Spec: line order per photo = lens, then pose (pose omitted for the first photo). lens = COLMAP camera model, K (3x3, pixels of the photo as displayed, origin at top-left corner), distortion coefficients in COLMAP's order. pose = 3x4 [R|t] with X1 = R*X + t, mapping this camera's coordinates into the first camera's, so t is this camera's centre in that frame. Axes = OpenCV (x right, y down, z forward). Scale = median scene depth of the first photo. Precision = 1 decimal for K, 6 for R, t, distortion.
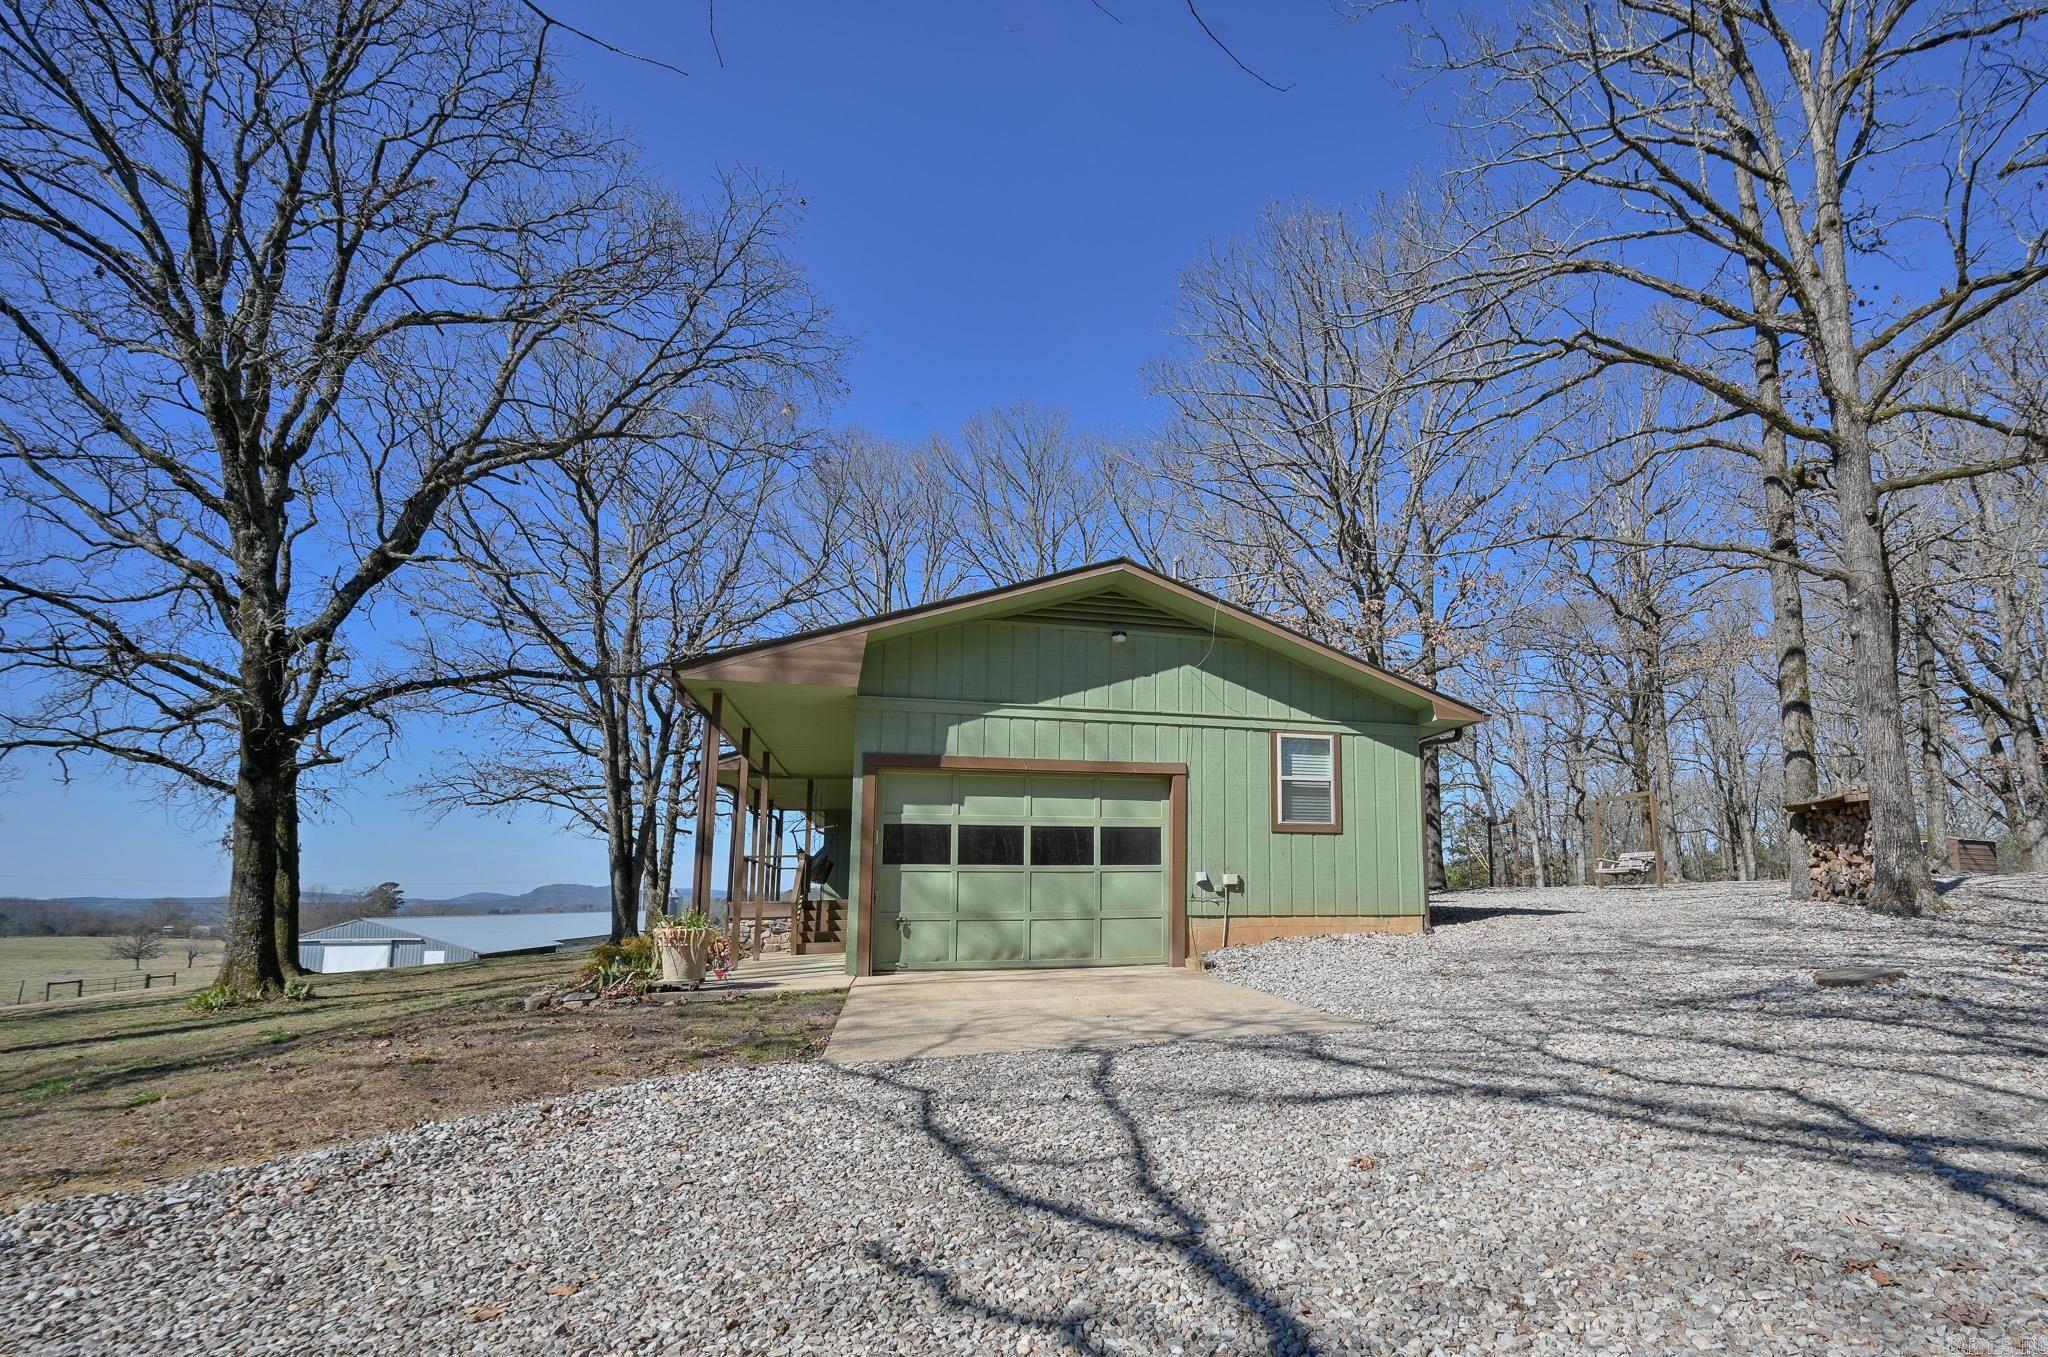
lens RADIAL K [[1026.0, 0, 1026.9], [0, 1026.0, 735.3], [0, 0, 1]] dist [-0.000021, -0.001286]
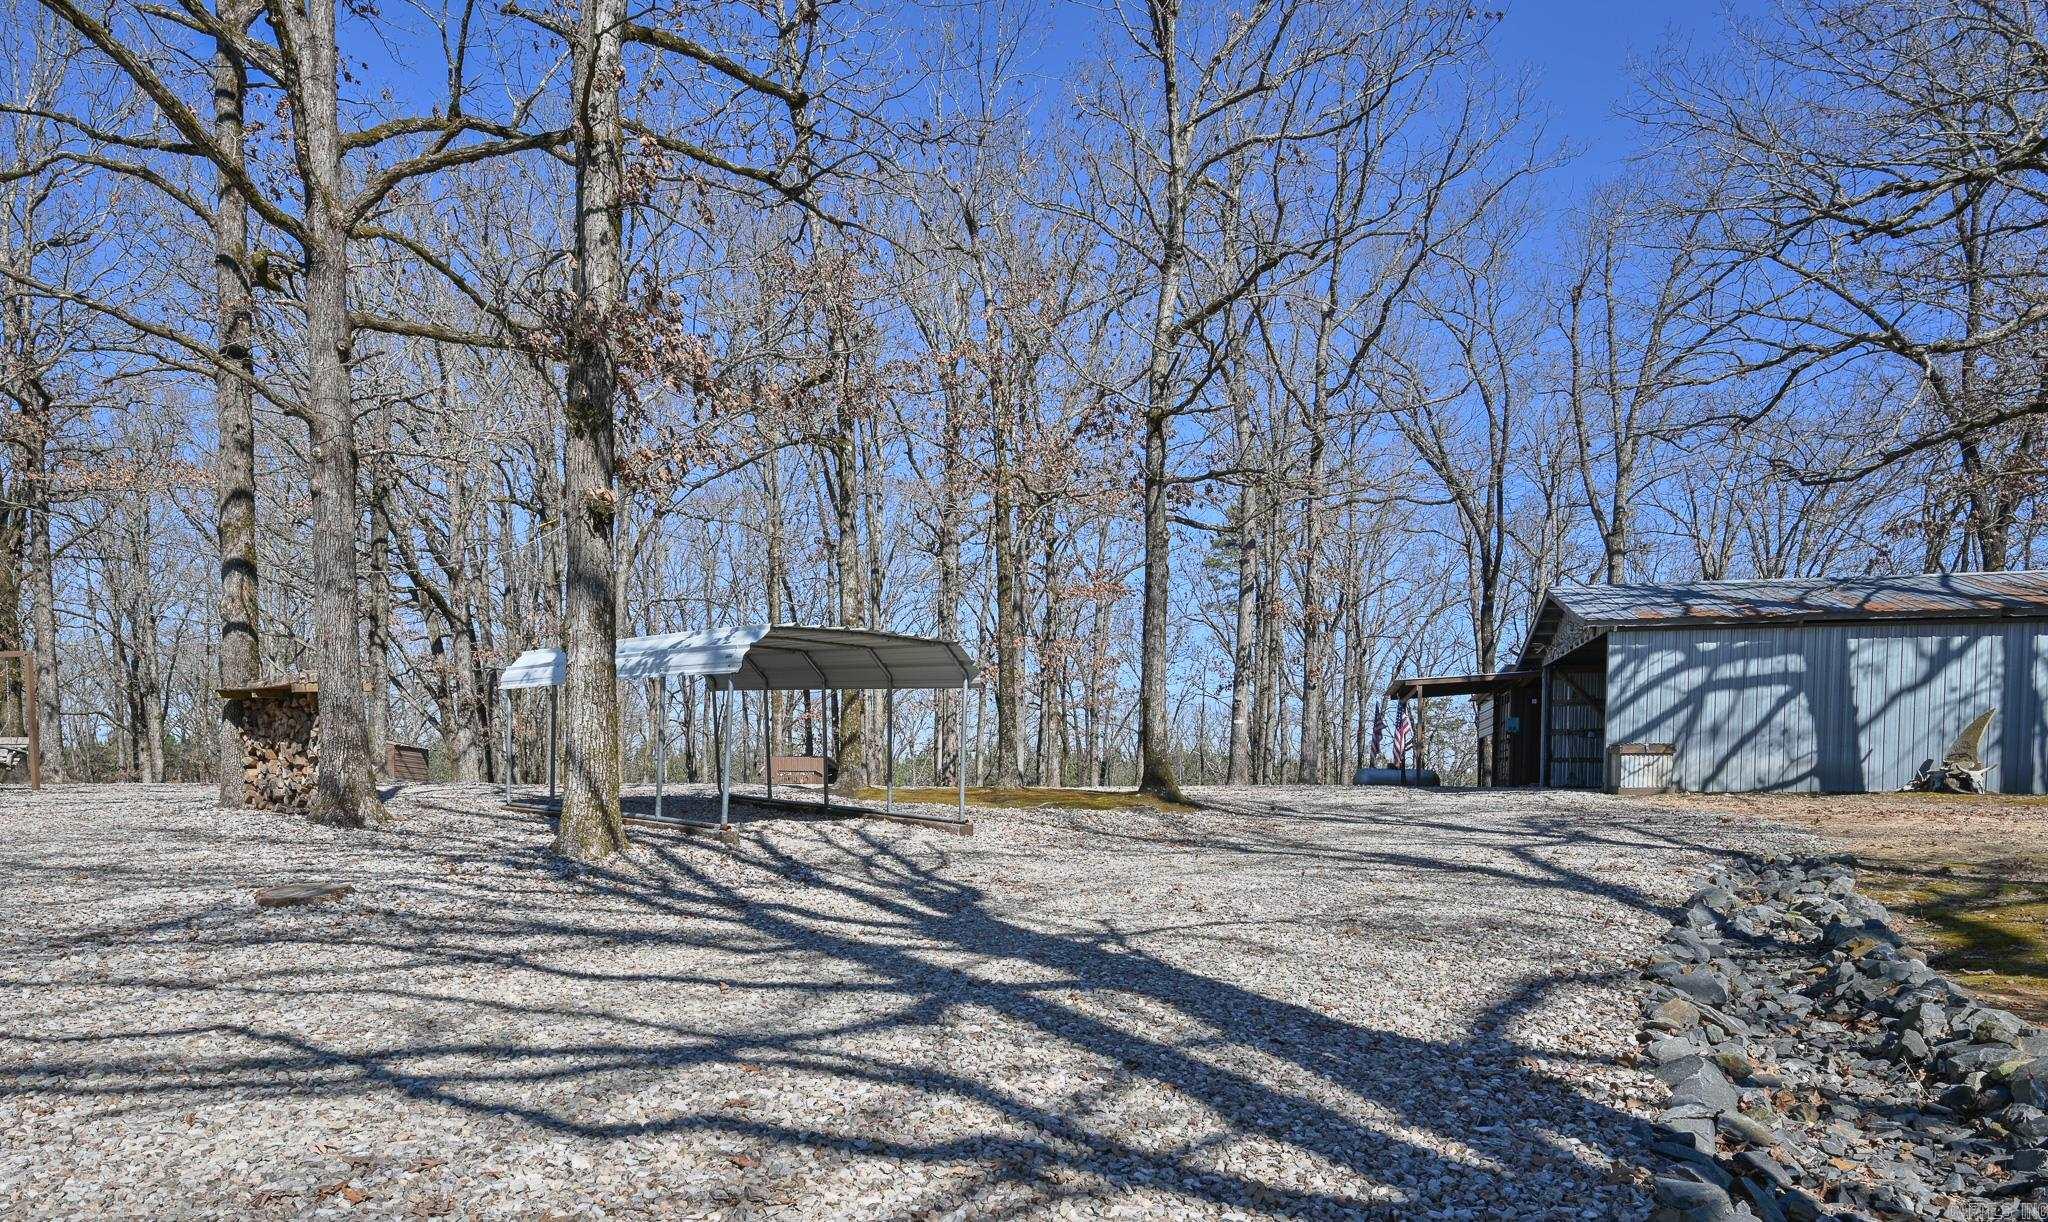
lens RADIAL K [[1114.6, 0, 1023.6], [0, 1114.6, 614.1], [0, 0, 1]] dist [-0.000255, 0.000042]
pose [[0.468116, 0.146827, 0.871384, 0.279126], [-0.162643, 0.983569, -0.078356, -0.021503], [-0.868570, -0.105045, 0.484305, 0.060296]]
